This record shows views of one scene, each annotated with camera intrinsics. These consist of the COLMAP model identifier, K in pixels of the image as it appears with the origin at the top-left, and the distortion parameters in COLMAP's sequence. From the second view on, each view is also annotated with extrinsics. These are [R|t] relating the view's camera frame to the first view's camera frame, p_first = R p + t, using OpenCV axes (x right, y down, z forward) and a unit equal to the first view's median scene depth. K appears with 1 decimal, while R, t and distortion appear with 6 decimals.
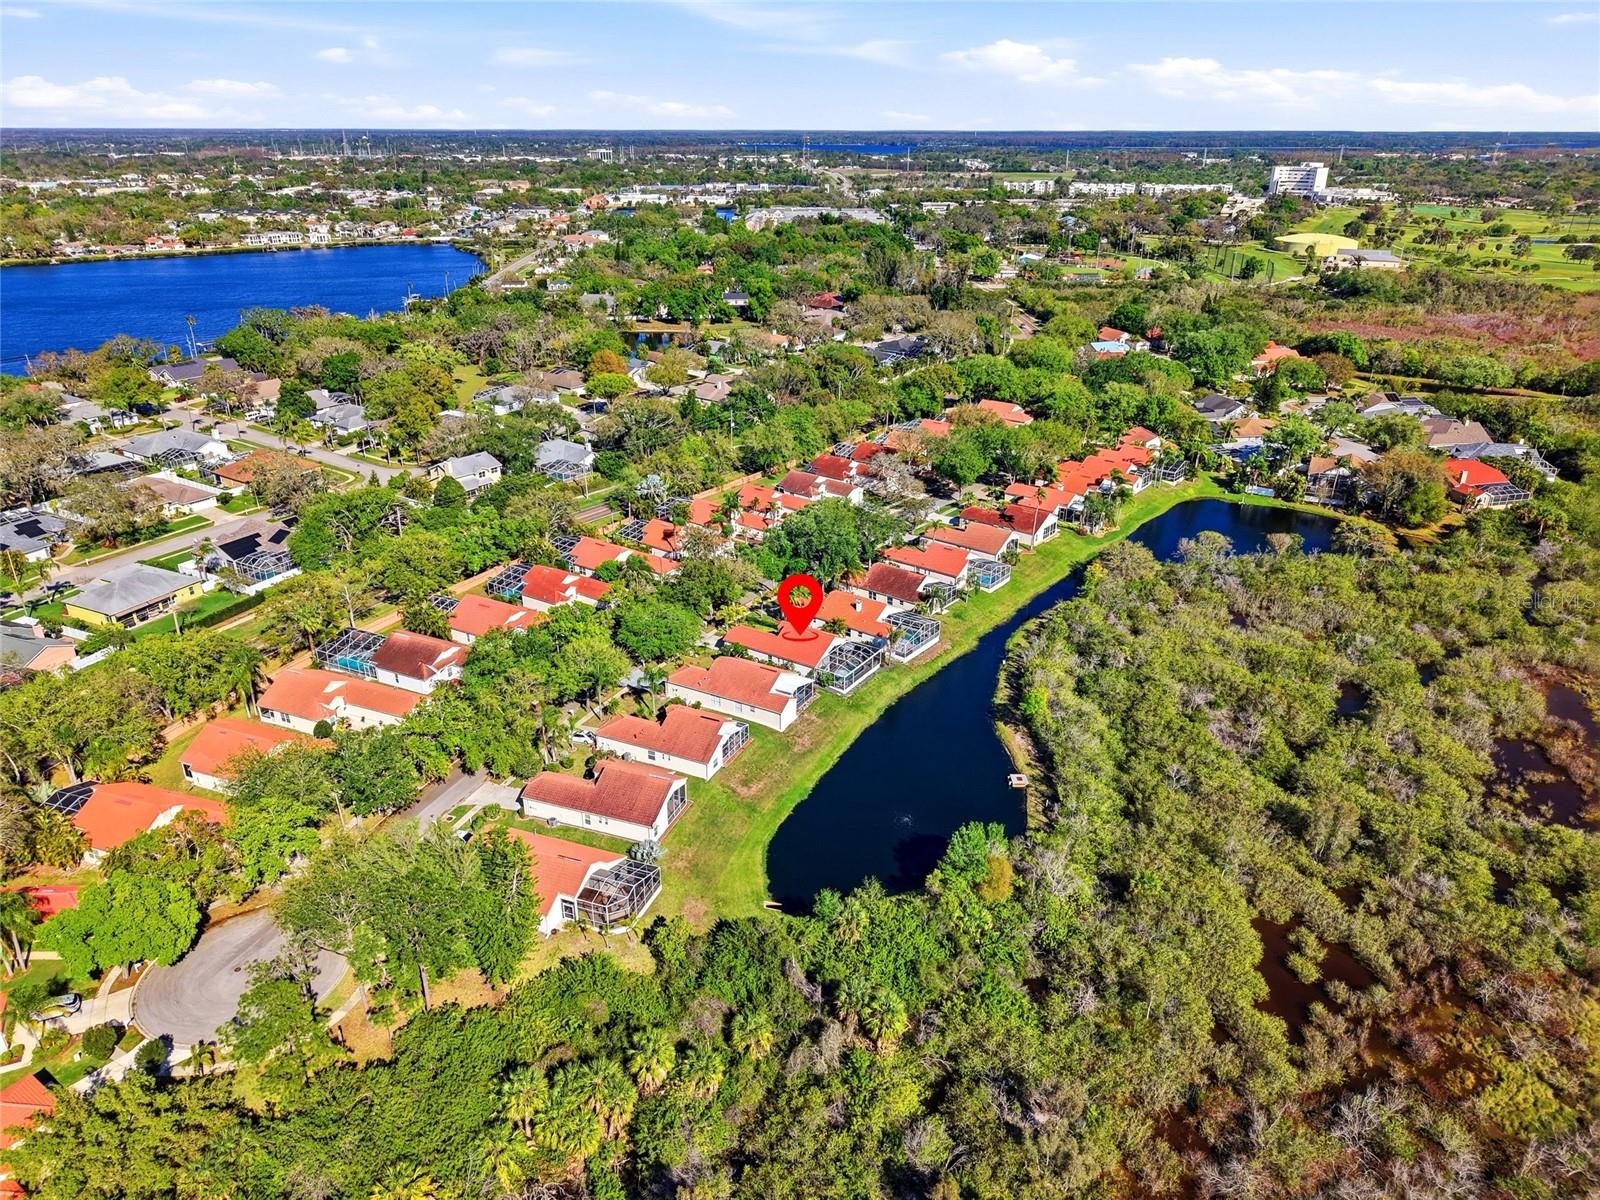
lens RADIAL K [[1071.9, 0, 800.0], [0, 1071.9, 600.0], [0, 0, 1]] dist [-0.003074, -0.001379]
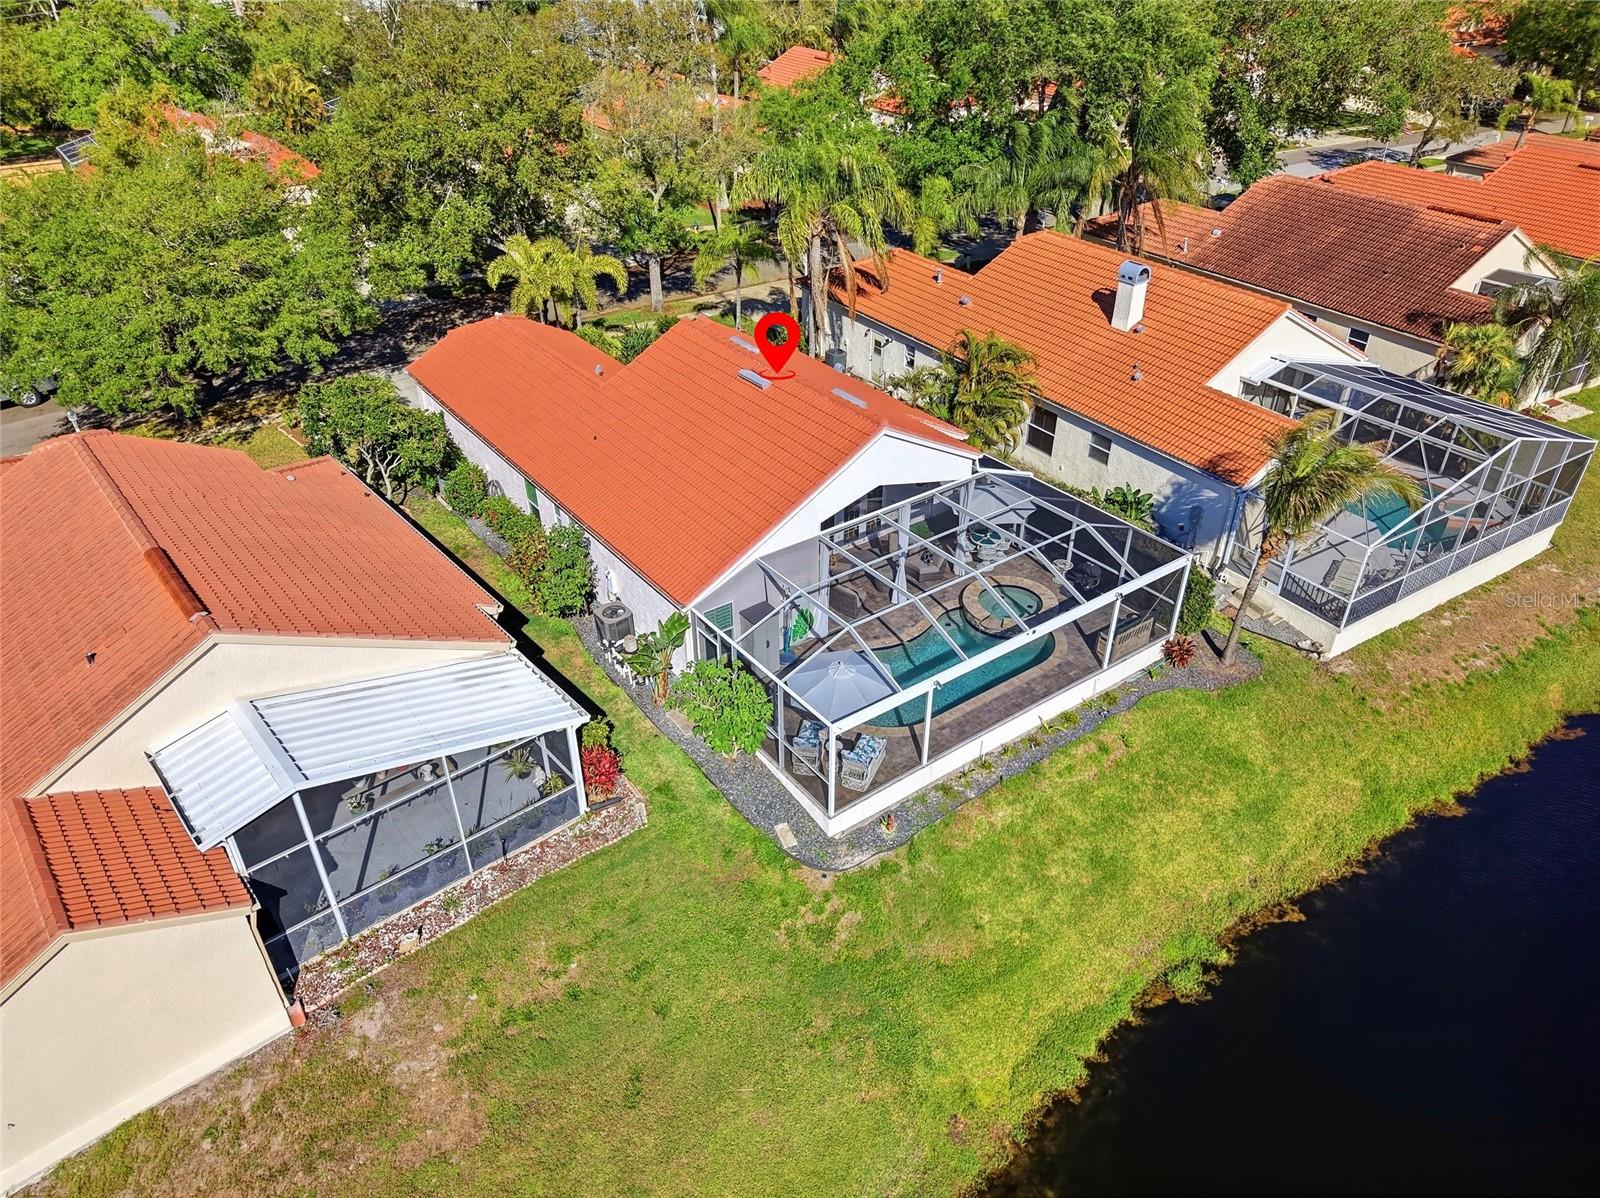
lens RADIAL K [[1071.9, 0, 800.0], [0, 1071.9, 599.0], [0, 0, 1]] dist [-0.003074, -0.001379]
pose [[0.933257, 0.187638, -0.306306, 0.069864], [-0.133010, 0.972624, 0.190557, 0.029199], [0.333676, -0.137097, 0.932666, 0.814533]]
